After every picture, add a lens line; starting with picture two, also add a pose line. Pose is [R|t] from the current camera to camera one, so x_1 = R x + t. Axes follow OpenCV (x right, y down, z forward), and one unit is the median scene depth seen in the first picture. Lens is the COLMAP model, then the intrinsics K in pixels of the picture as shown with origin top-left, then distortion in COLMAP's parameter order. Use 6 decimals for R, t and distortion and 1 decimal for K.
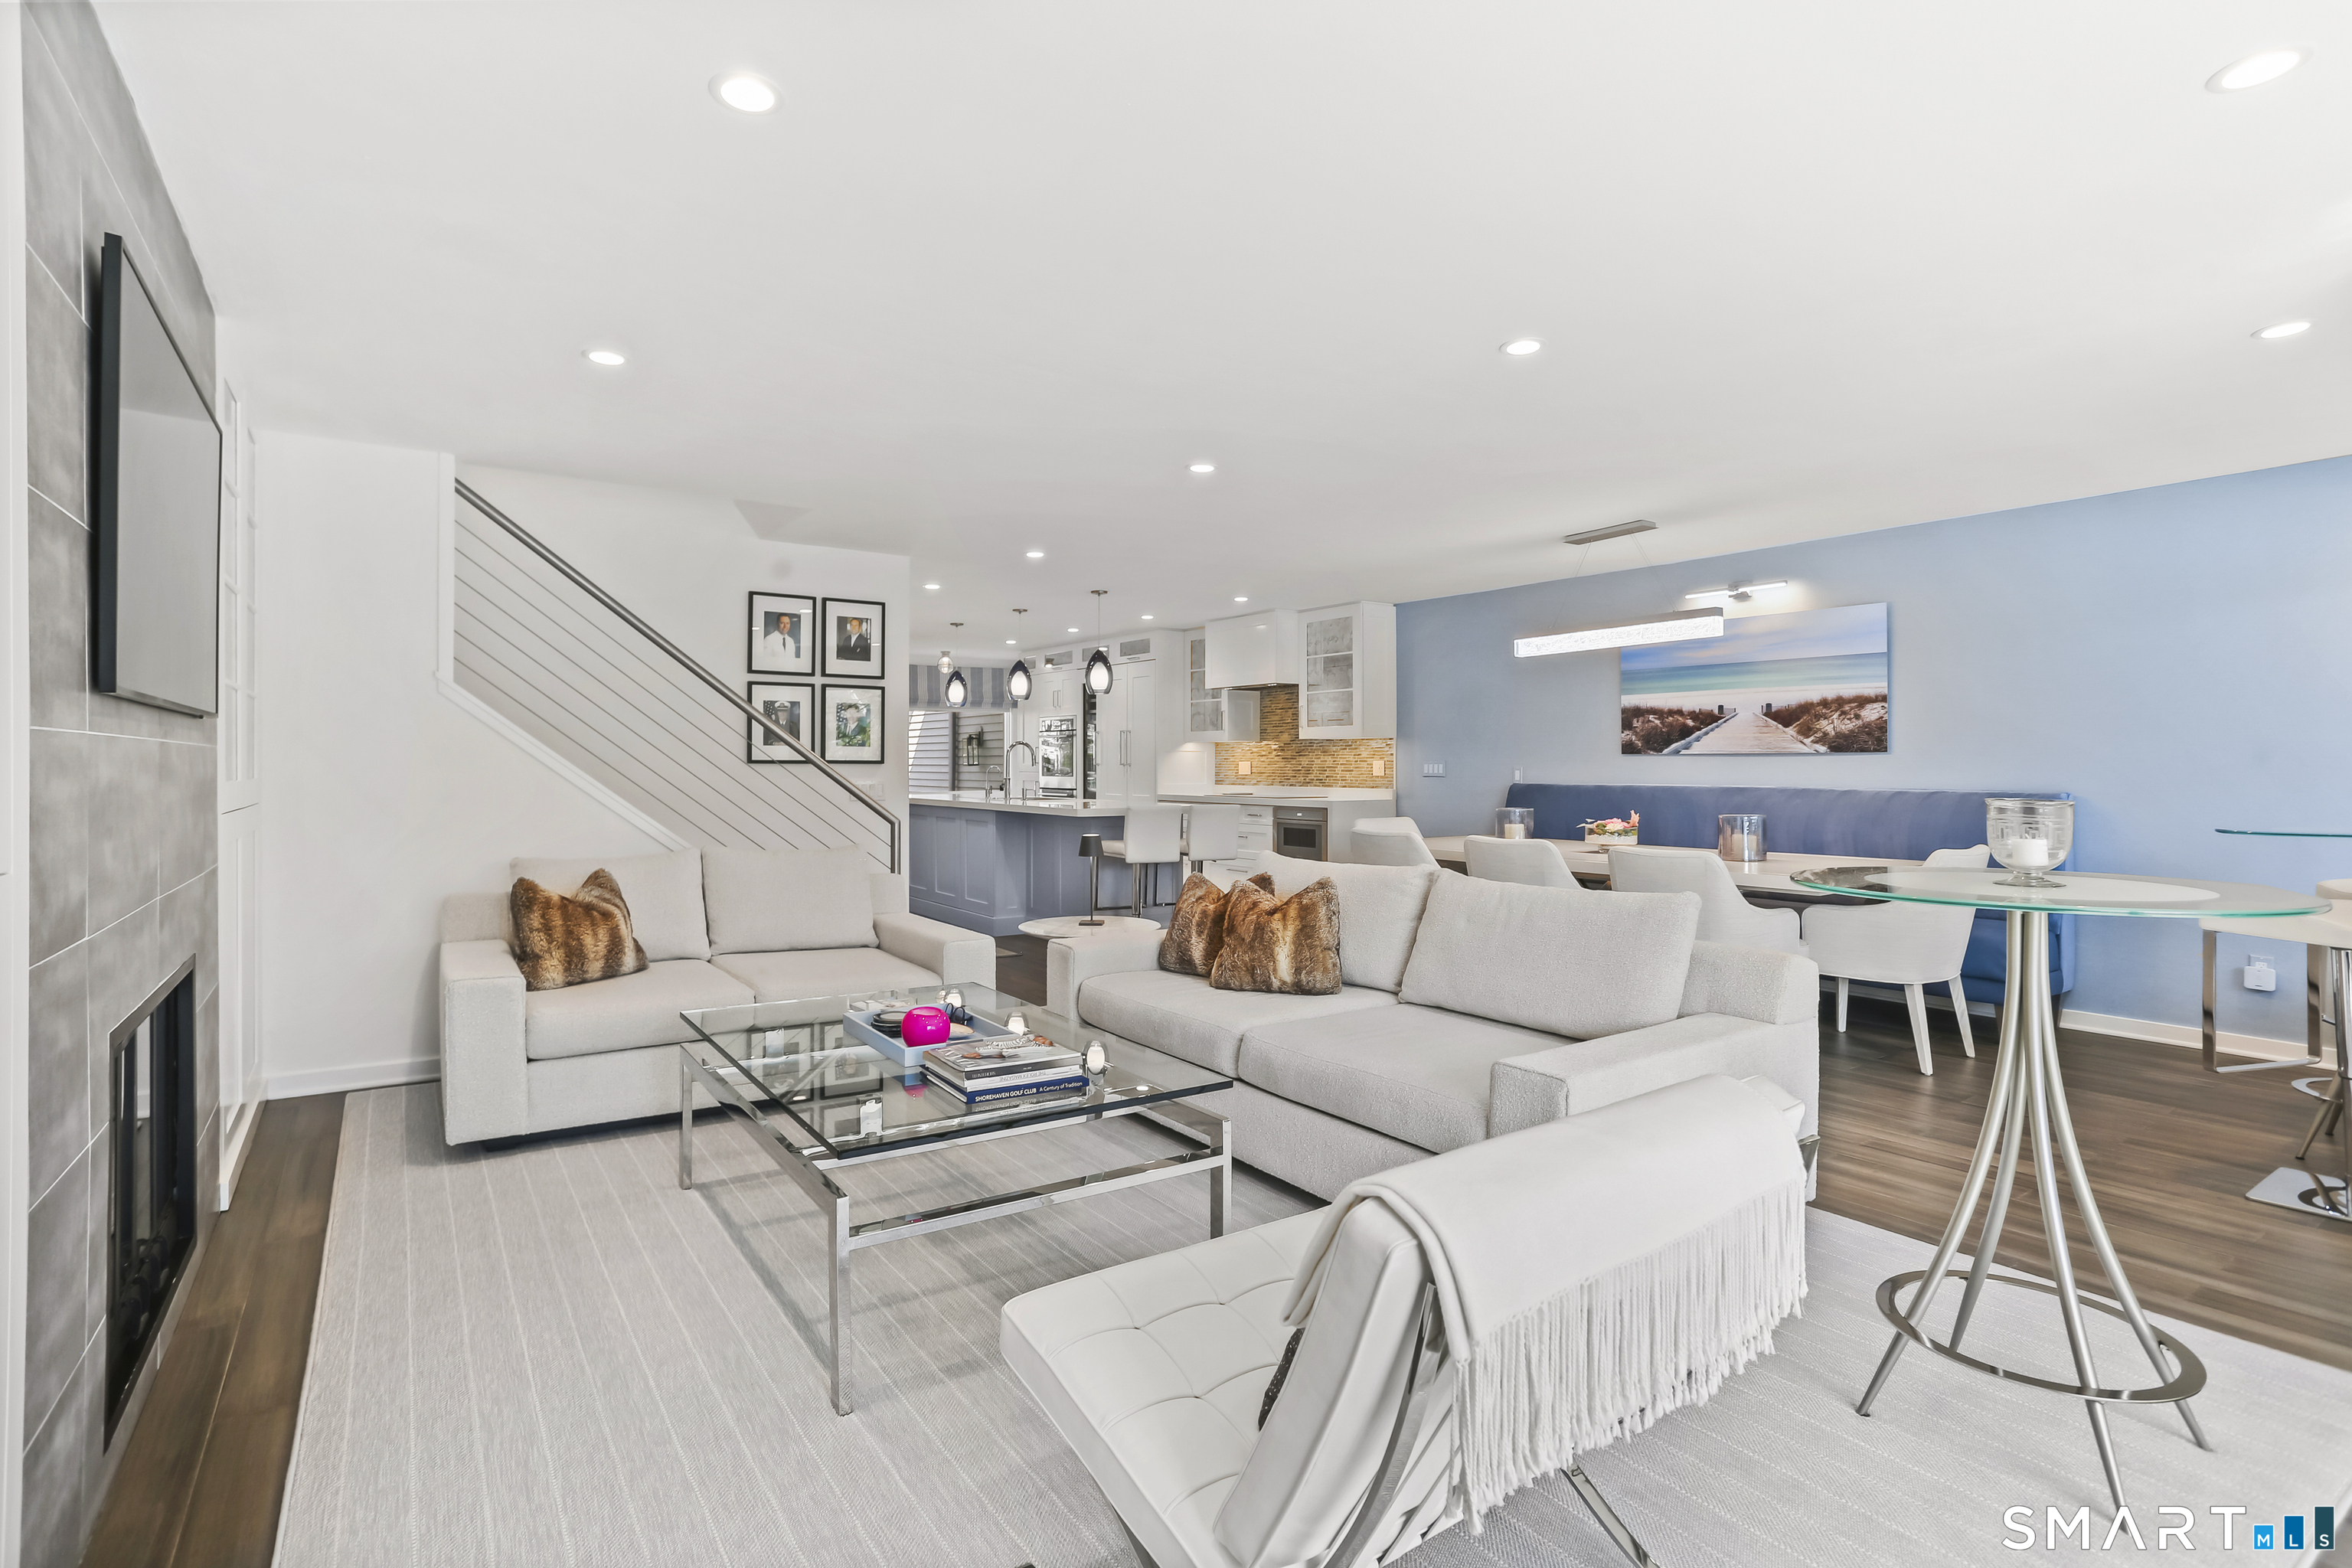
lens RADIAL K [[1133.5, 0, 1153.2], [0, 1133.5, 764.2], [0, 0, 1]] dist [-0.031268, 0.017832]
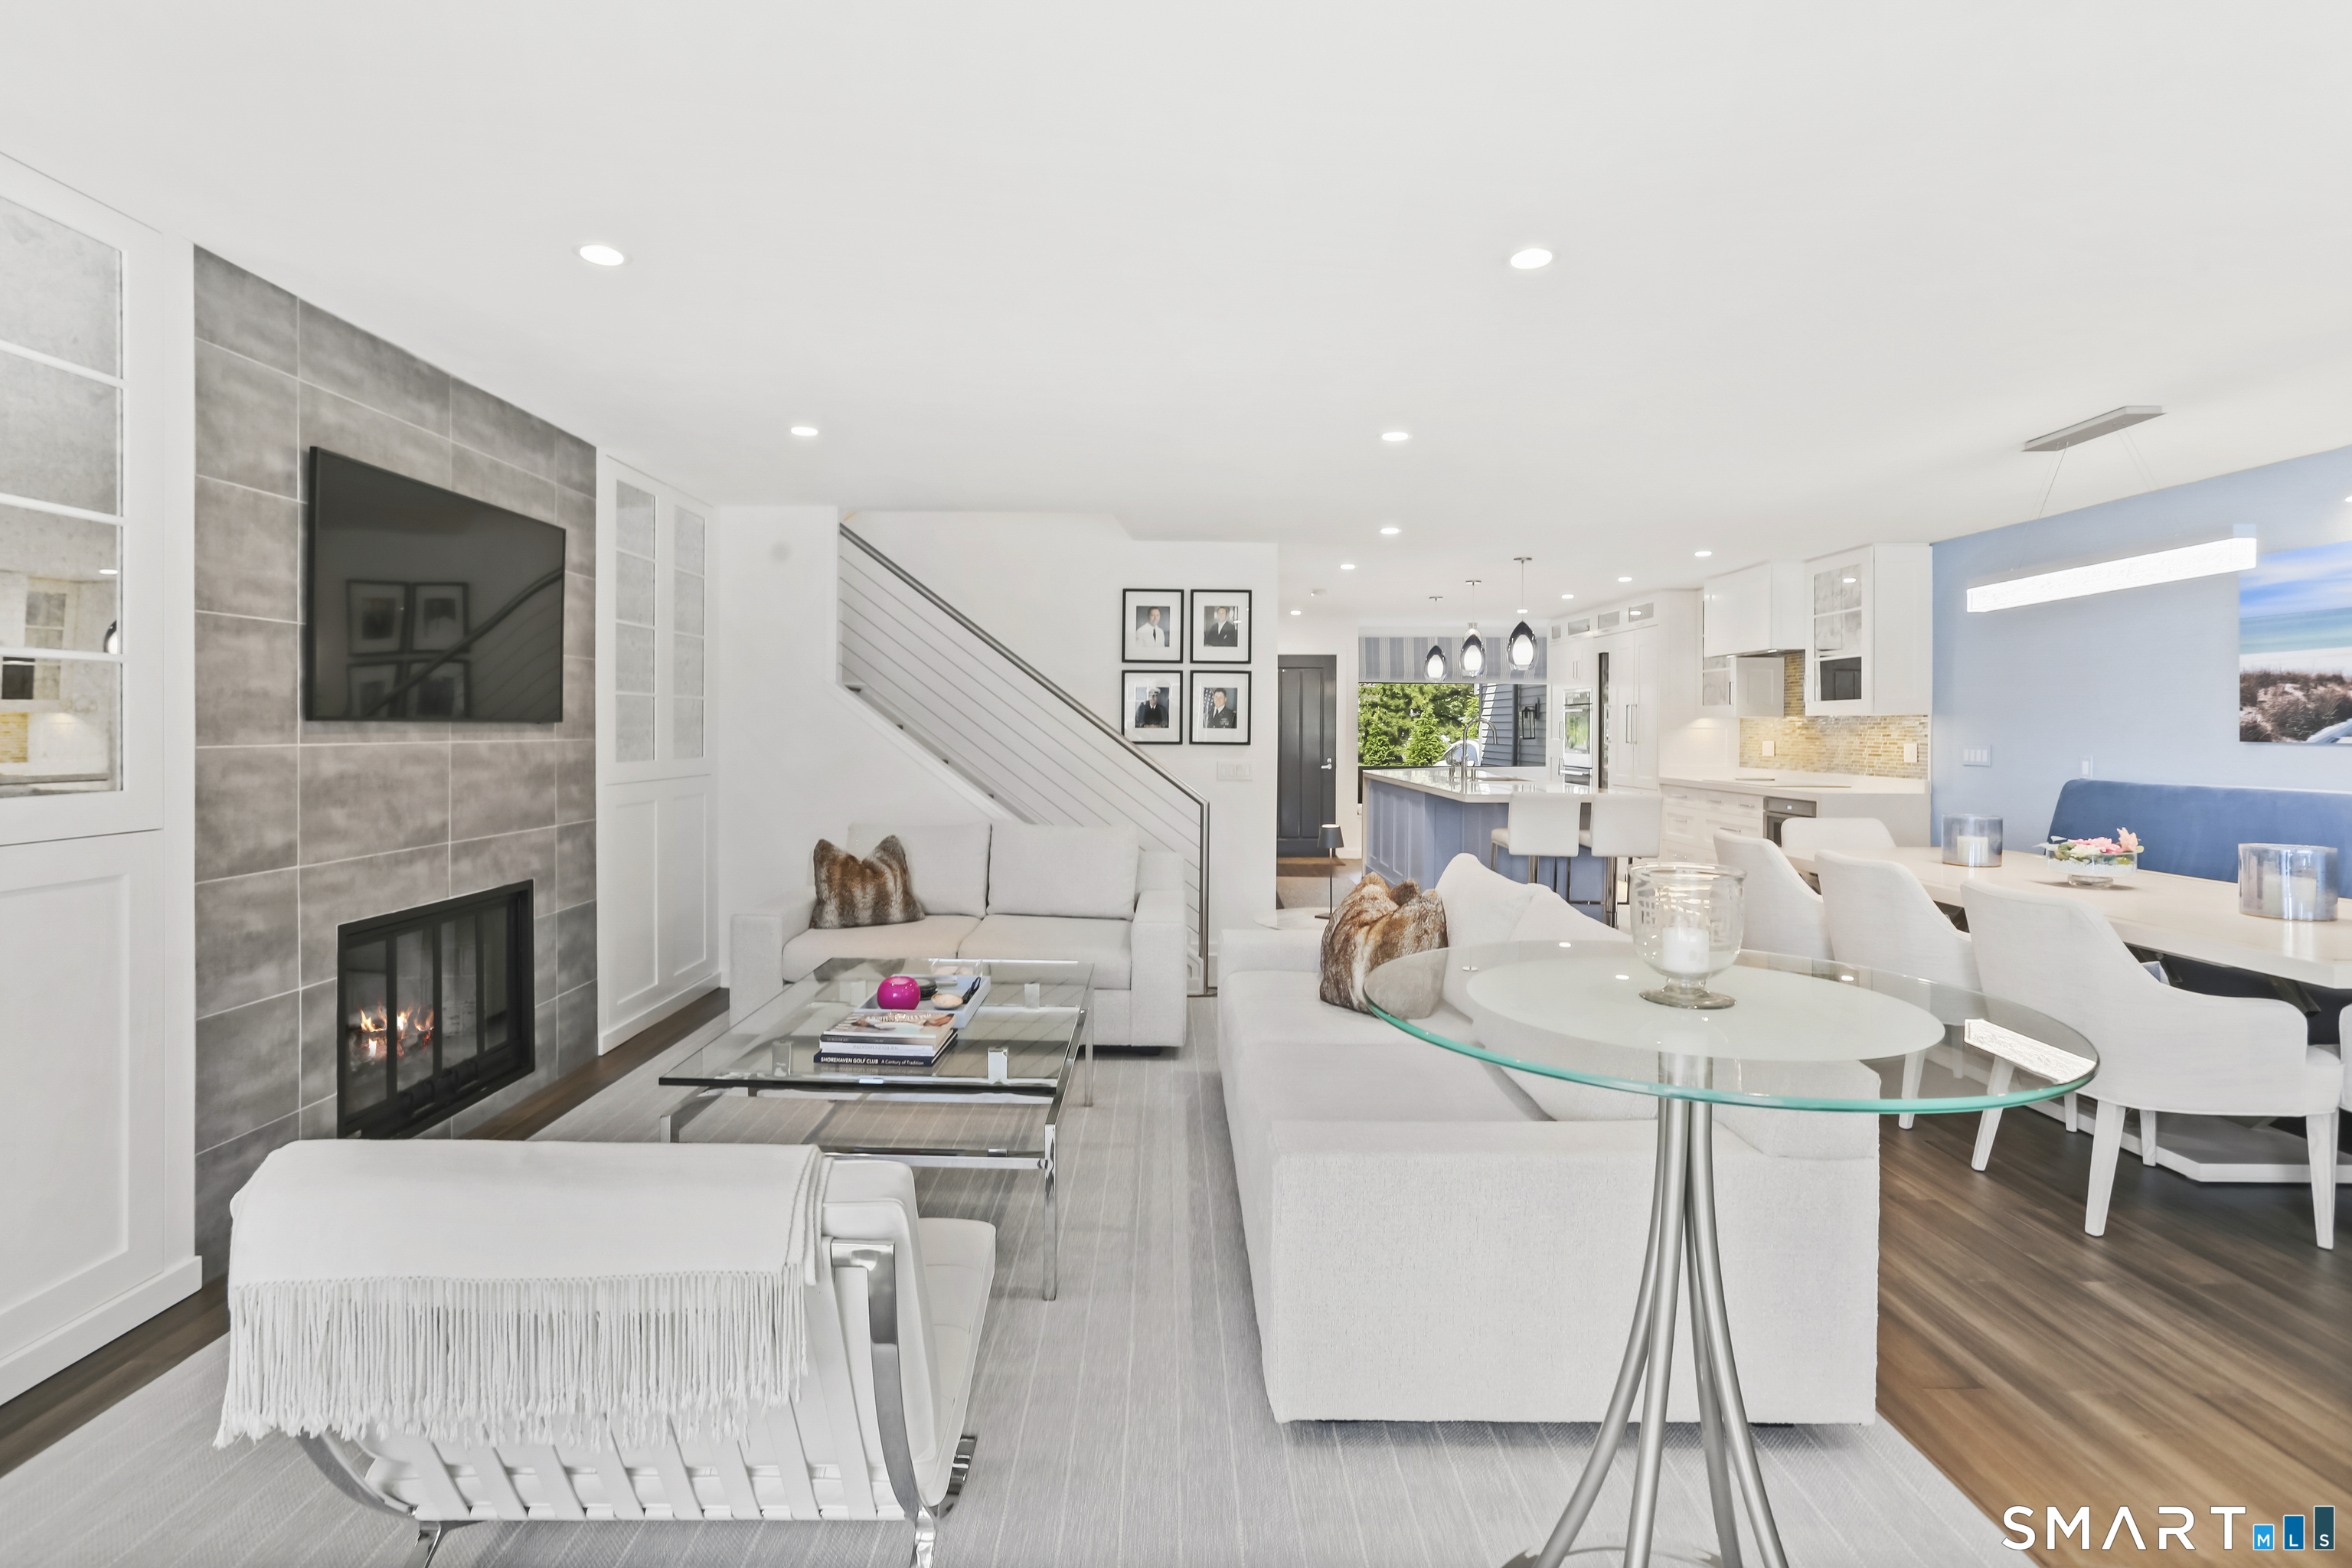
lens RADIAL K [[1133.5, 0, 1136.1], [0, 1133.5, 733.0], [0, 0, 1]] dist [-0.031268, 0.017832]
pose [[0.831646, 0.005337, -0.555280, 0.260937], [-0.004694, 0.999986, 0.002580, -0.013992], [0.555286, 0.000461, 0.831660, 0.078792]]
